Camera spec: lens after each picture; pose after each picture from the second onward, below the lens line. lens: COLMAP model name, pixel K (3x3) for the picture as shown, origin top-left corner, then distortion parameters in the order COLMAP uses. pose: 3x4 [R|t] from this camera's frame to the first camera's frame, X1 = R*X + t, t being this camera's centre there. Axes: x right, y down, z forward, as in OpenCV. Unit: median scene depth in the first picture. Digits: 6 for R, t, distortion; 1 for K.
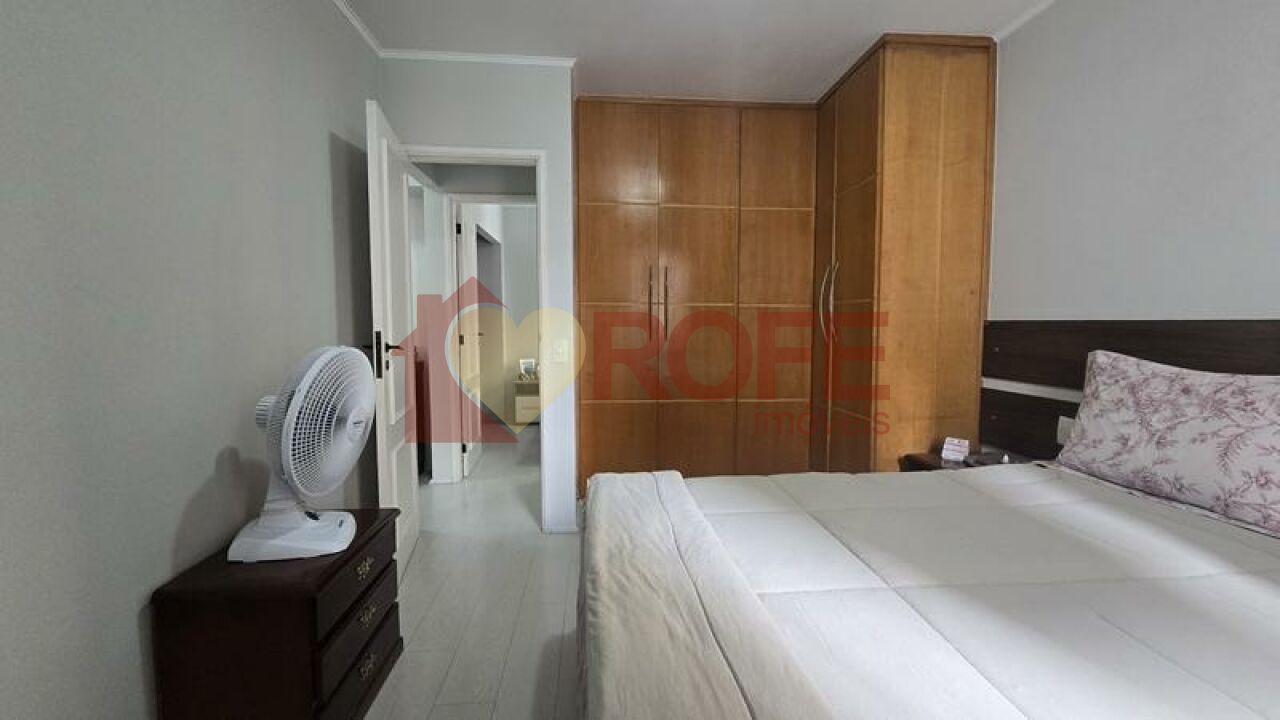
lens RADIAL K [[522.8, 0, 648.4], [0, 522.8, 358.4], [0, 0, 1]] dist [-0.002560, -0.000573]
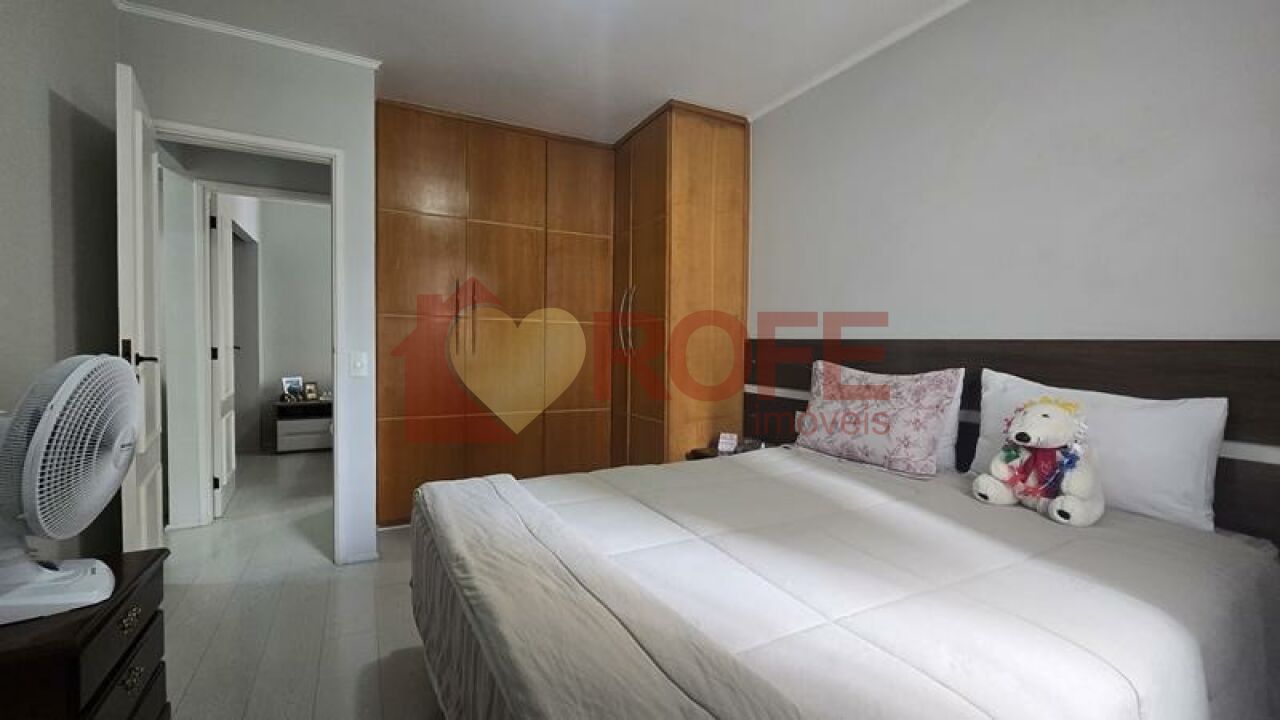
lens RADIAL K [[522.8, 0, 648.4], [0, 522.8, 358.4], [0, 0, 1]] dist [-0.002560, -0.000573]
pose [[0.920102, 0.000357, 0.391680, -0.074592], [0.012977, 0.999423, -0.031394, 0.013434], [-0.391465, 0.033969, 0.919566, -0.074920]]
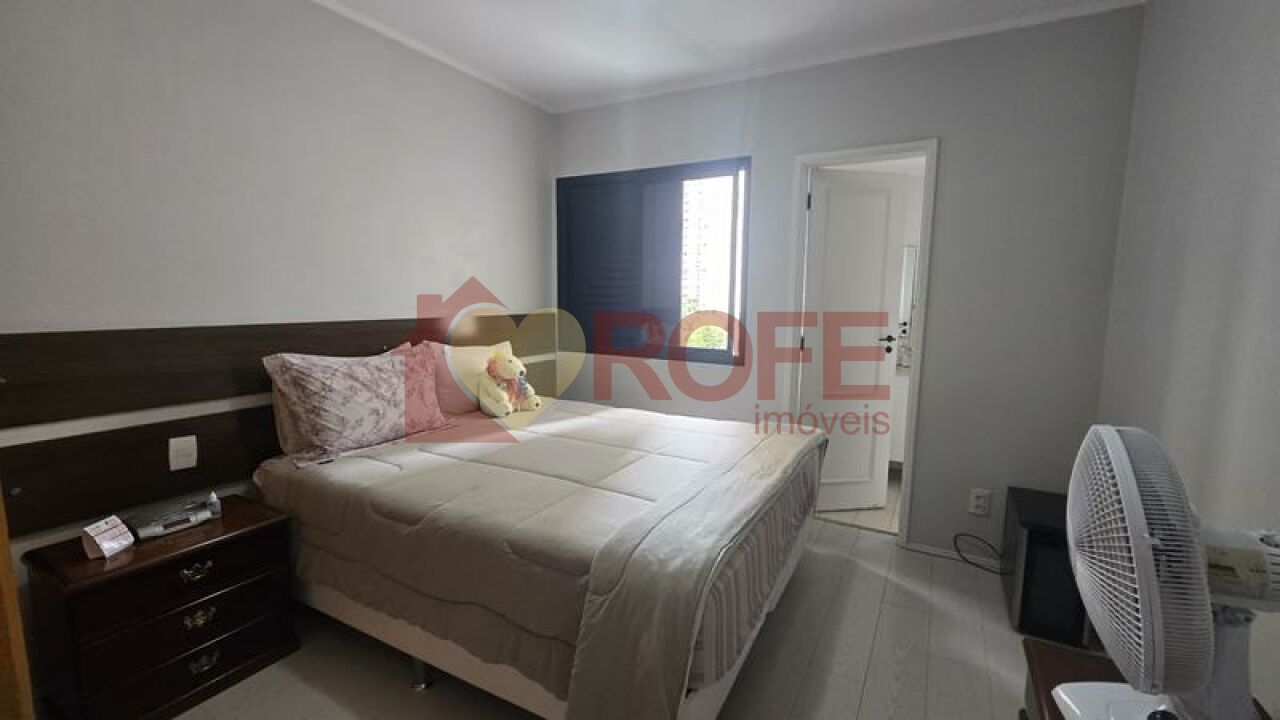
lens RADIAL K [[522.8, 0, 648.4], [0, 522.8, 358.4], [0, 0, 1]] dist [-0.002560, -0.000573]
pose [[-0.820920, -0.076238, 0.565932, -0.326947], [0.026556, 0.984879, 0.171196, -0.144804], [-0.570426, 0.155567, -0.806482, 1.216617]]
